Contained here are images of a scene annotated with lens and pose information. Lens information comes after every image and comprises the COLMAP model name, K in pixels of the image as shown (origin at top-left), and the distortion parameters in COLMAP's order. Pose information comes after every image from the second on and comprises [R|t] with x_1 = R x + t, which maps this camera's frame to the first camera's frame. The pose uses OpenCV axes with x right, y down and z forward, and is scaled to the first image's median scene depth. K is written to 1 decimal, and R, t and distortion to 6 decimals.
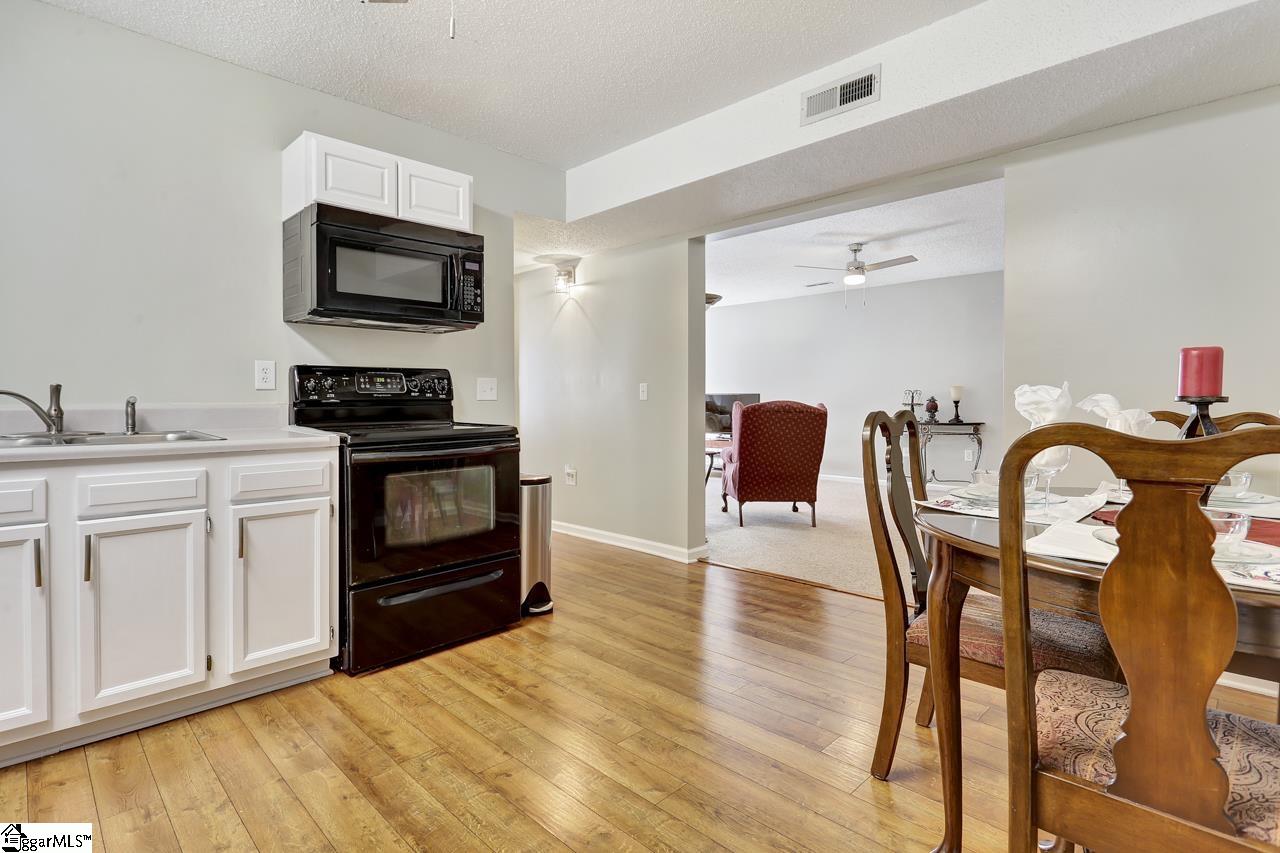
lens RADIAL K [[635.7, 0, 629.2], [0, 635.7, 408.2], [0, 0, 1]] dist [-0.006681, 0.004432]
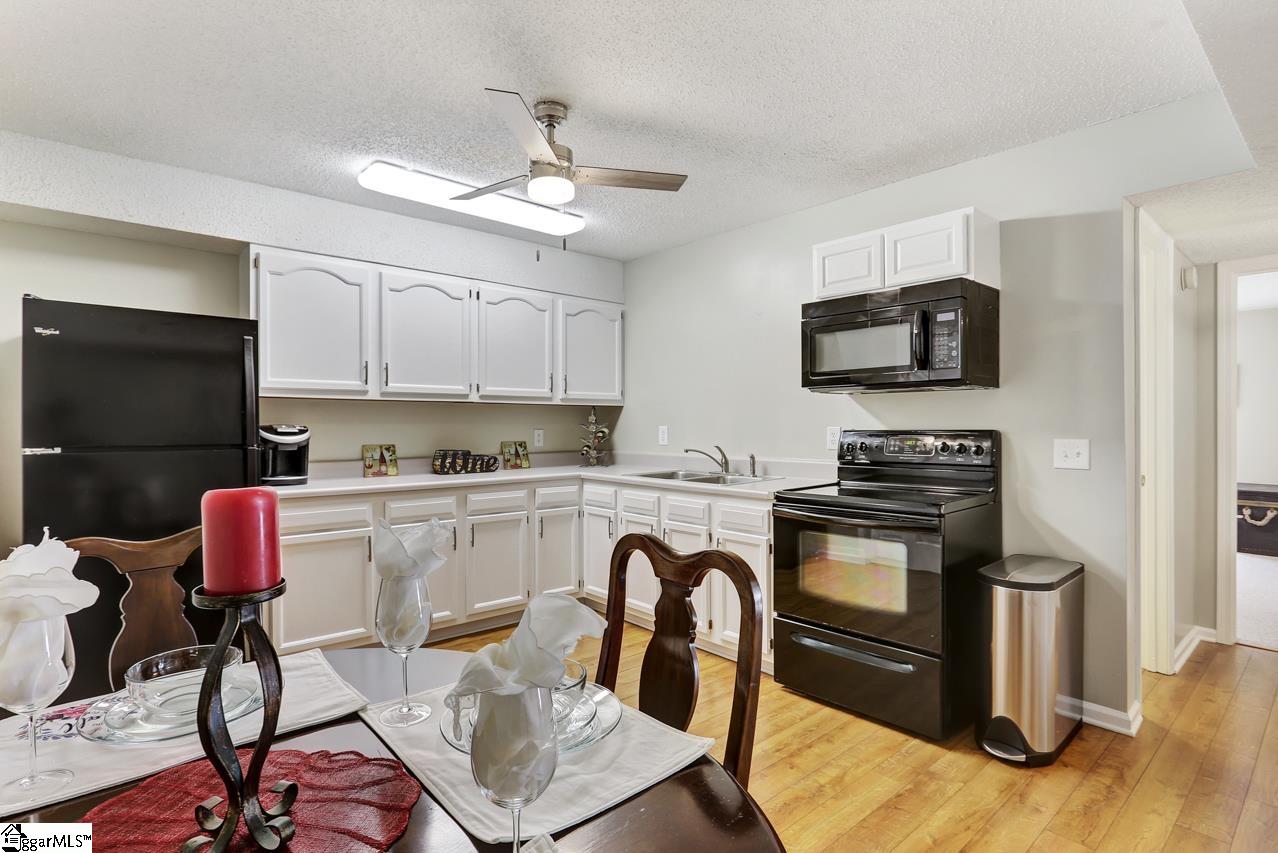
lens RADIAL K [[634.7, 0, 637.5], [0, 634.7, 423.6], [0, 0, 1]] dist [-0.006681, 0.004432]
pose [[-0.051913, 0.005408, -0.998637, 0.734695], [-0.011195, 0.999919, 0.005997, -0.086508], [0.998589, 0.011491, -0.051848, 0.699804]]
